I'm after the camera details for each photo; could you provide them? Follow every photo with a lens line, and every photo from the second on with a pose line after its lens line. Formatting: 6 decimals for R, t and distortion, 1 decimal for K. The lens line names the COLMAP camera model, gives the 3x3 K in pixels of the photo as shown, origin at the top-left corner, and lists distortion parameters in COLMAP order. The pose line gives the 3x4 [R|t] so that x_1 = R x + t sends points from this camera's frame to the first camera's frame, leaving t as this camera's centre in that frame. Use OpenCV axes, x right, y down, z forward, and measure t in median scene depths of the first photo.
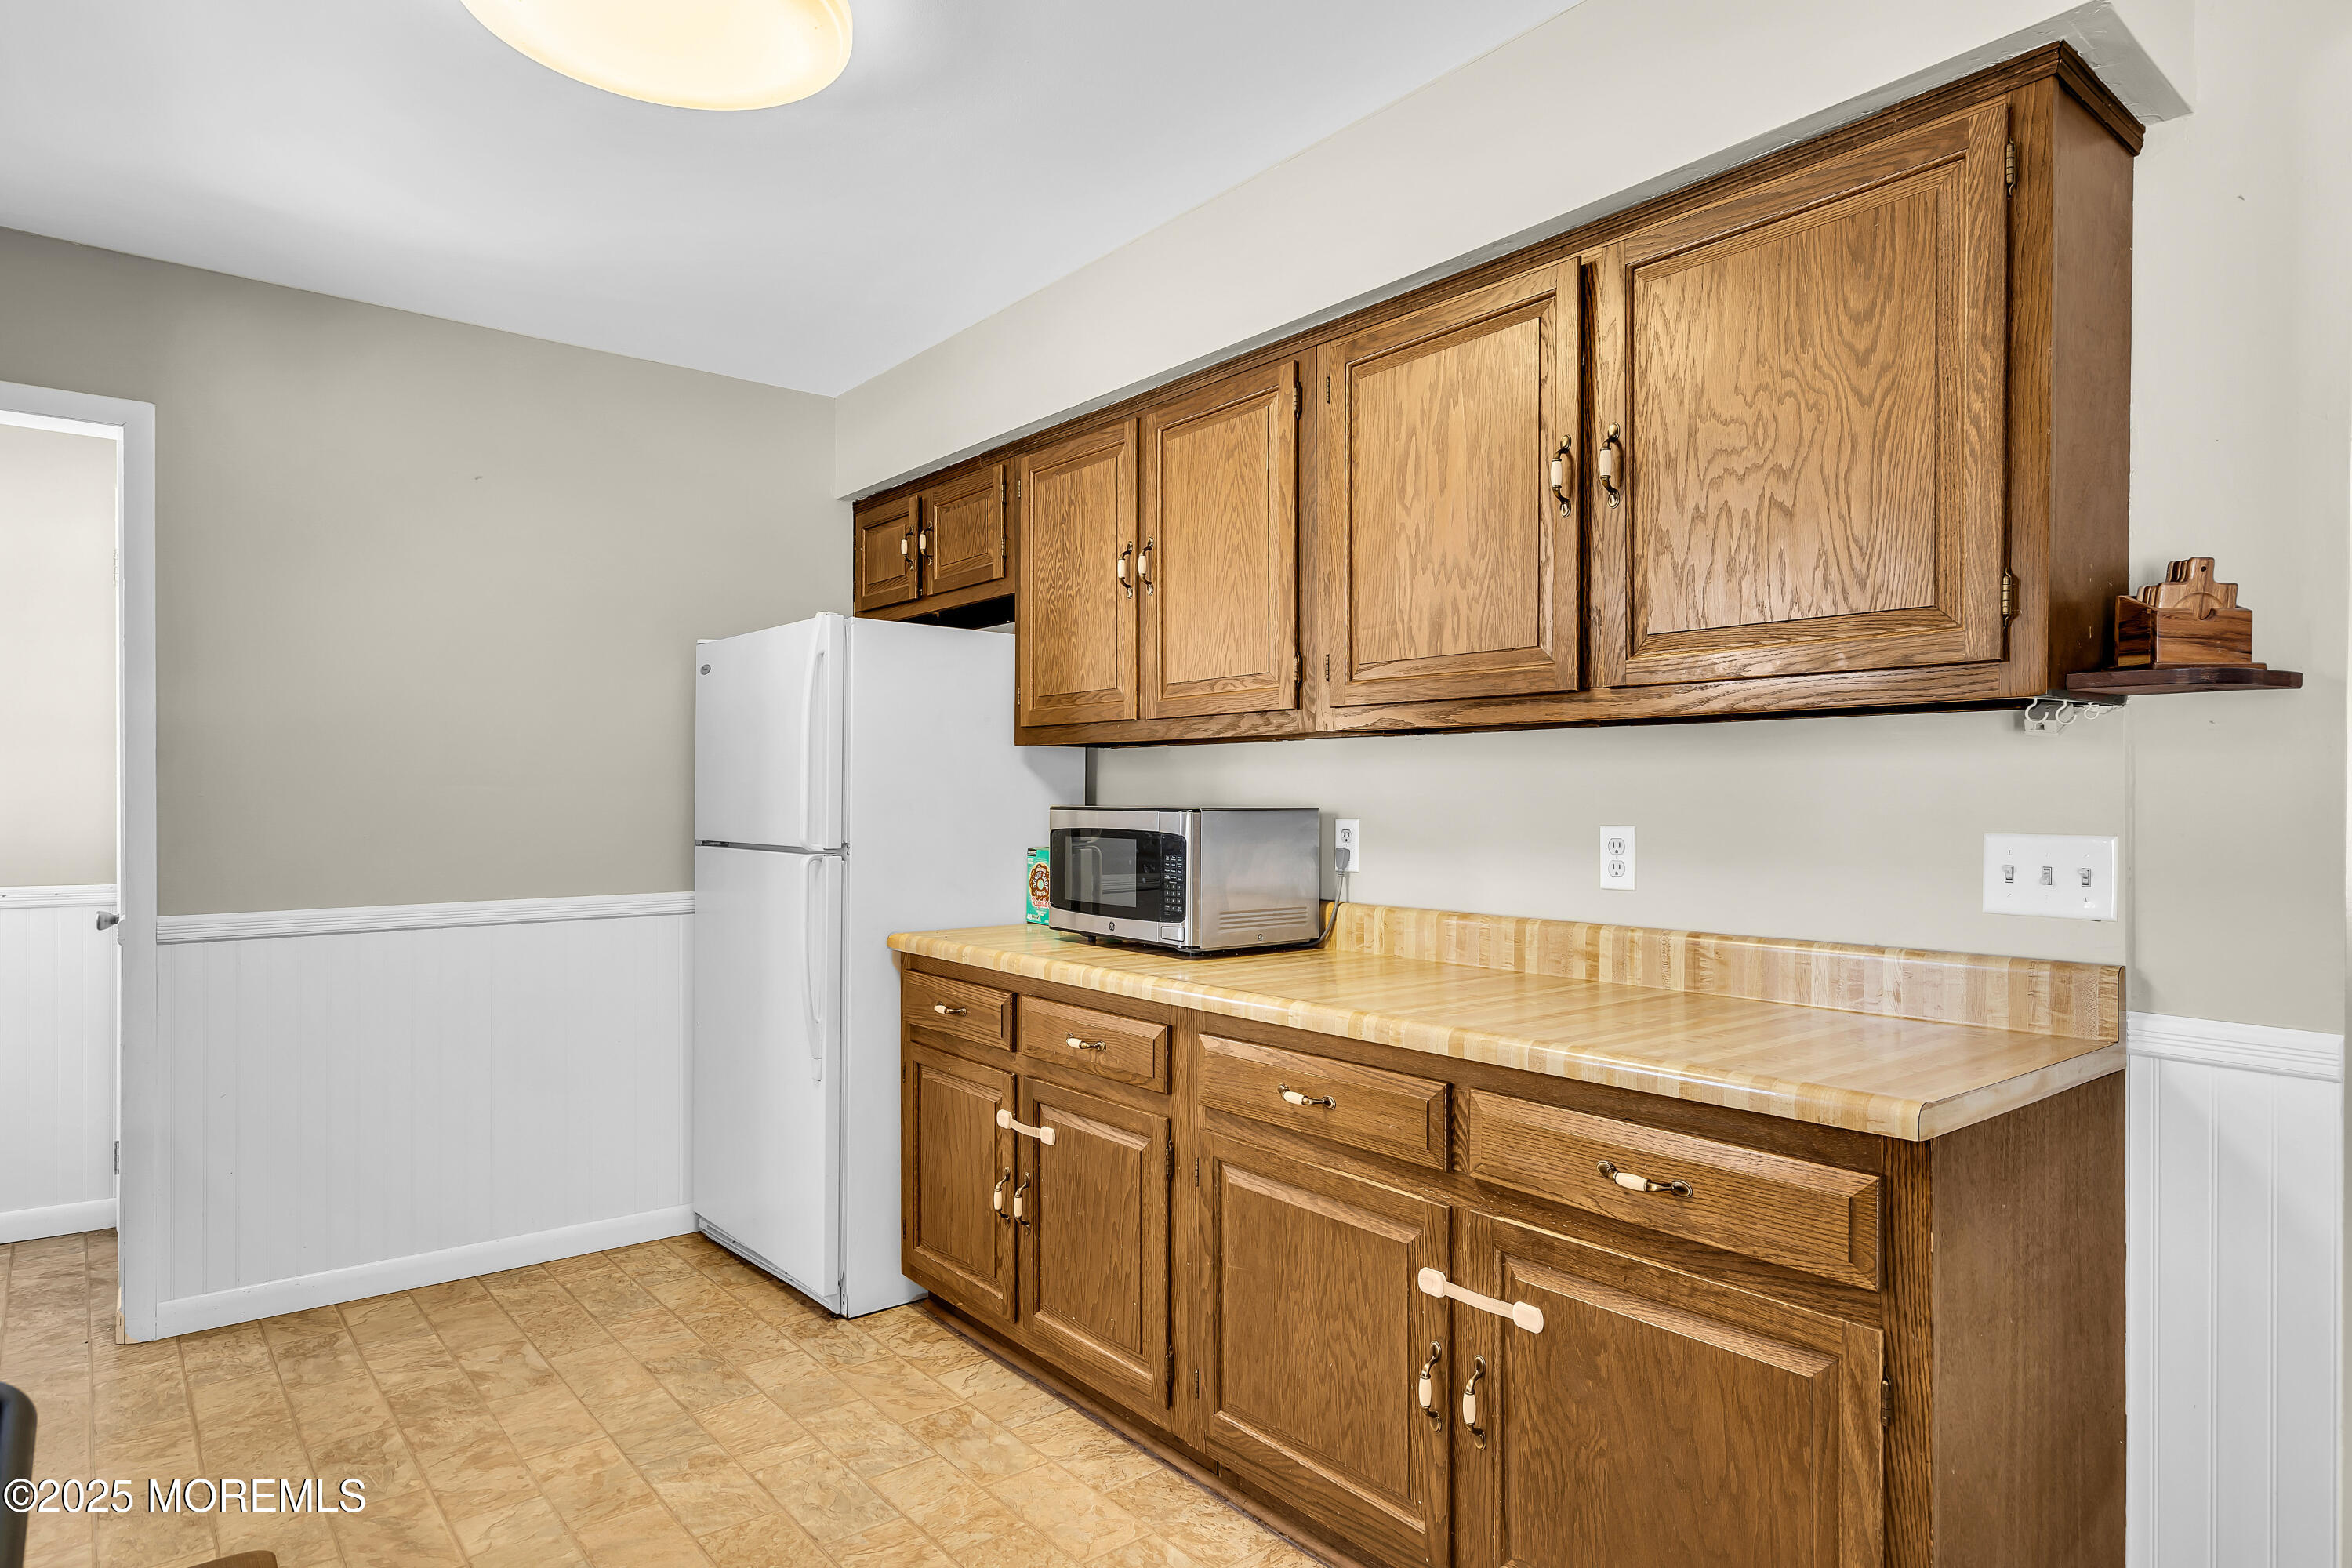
lens RADIAL K [[1335.8, 0, 1169.3], [0, 1335.8, 786.1], [0, 0, 1]] dist [0.023316, 0.001778]
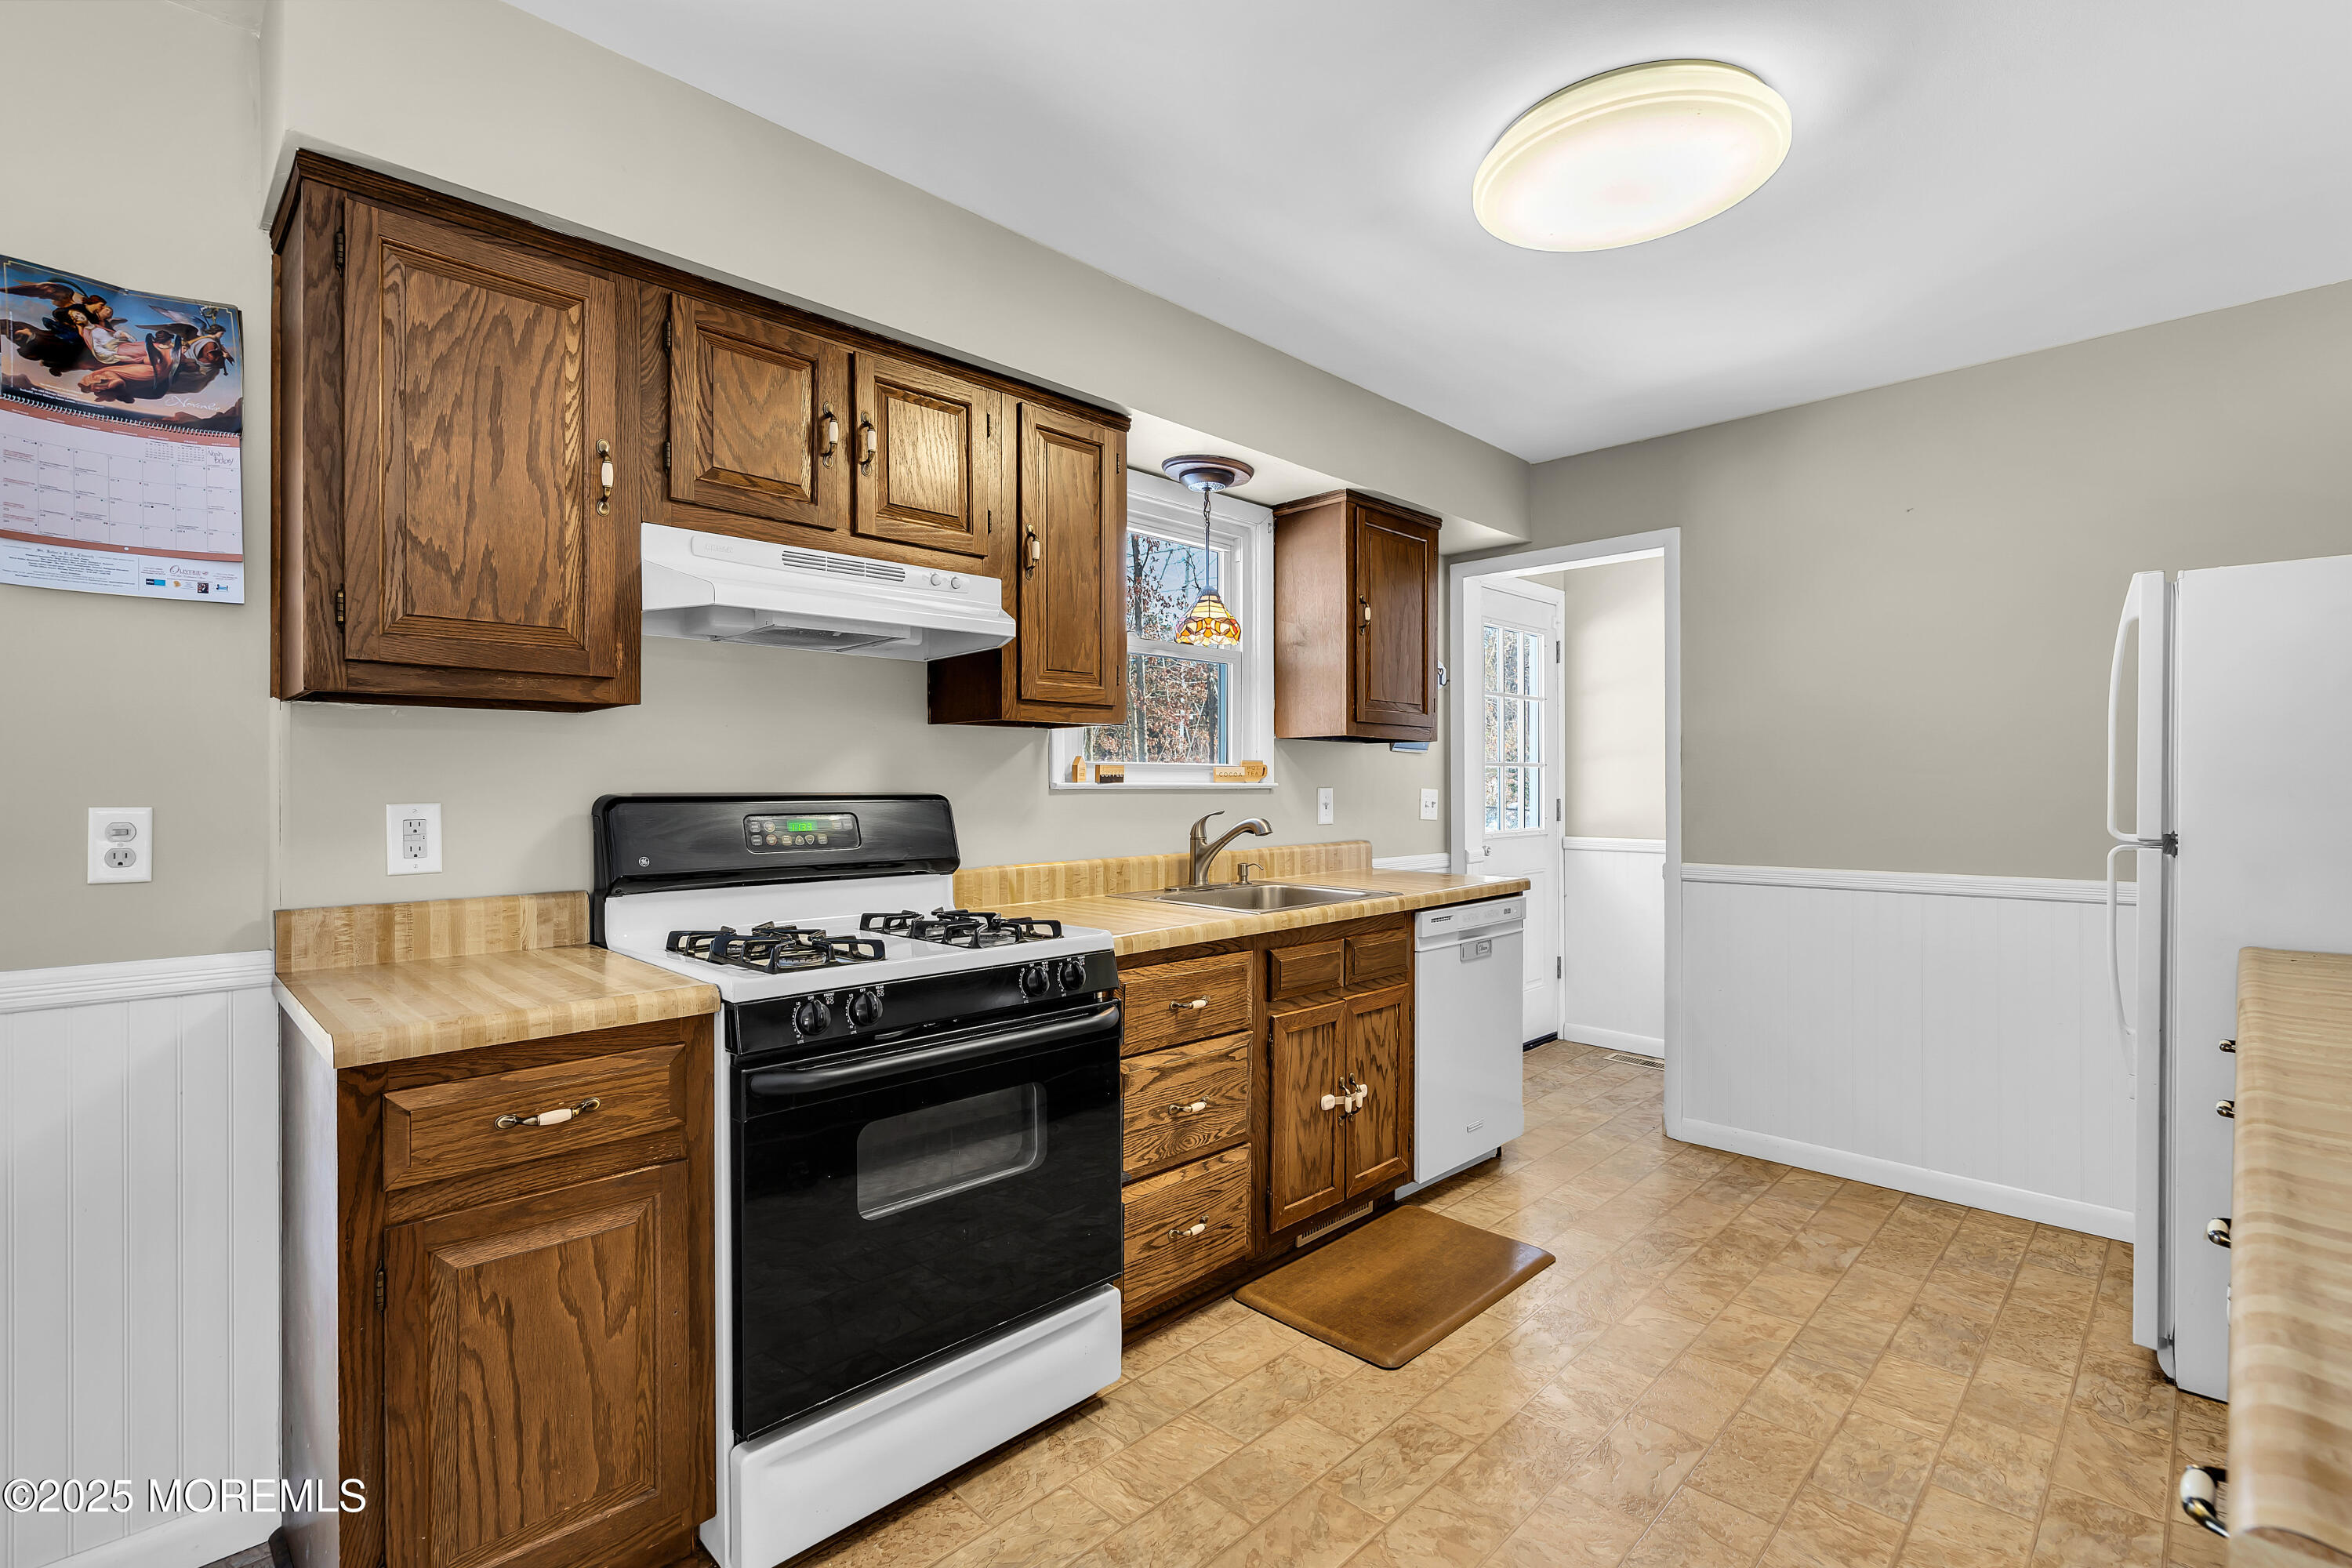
lens RADIAL K [[1074.0, 0, 1166.6], [0, 1074.0, 797.1], [0, 0, 1]] dist [0.001010, 0.000056]
pose [[0.103433, 0.005494, -0.994621, 0.393467], [0.015092, 0.999861, 0.007092, 0.003769], [0.994522, -0.015744, 0.103336, 0.304010]]
